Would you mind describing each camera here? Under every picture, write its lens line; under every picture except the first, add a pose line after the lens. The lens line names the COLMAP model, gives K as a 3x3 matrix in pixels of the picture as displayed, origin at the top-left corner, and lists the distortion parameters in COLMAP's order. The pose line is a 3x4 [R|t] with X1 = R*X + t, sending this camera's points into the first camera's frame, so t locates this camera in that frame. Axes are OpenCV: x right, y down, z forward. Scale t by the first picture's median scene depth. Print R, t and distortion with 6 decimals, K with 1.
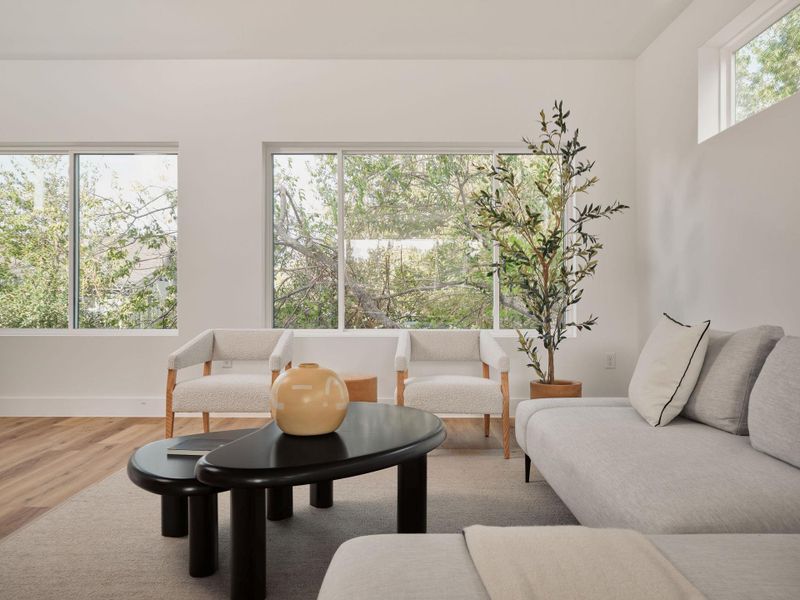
lens RADIAL K [[659.1, 0, 423.6], [0, 659.1, 293.2], [0, 0, 1]] dist [-0.000896, 0.002776]
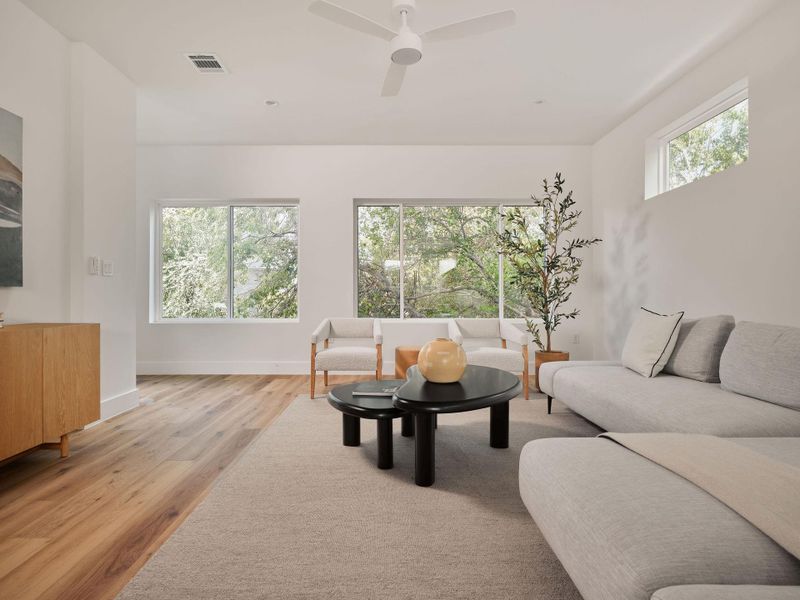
lens RADIAL K [[436.9, 0, 400.0], [0, 436.9, 300.0], [0, 0, 1]] dist [0.002472, 0.000878]
pose [[0.999999, -0.001598, -0.000040, -0.167508], [0.001598, 0.999940, 0.010876, -0.000138], [0.000023, -0.010876, 0.999941, -0.045028]]
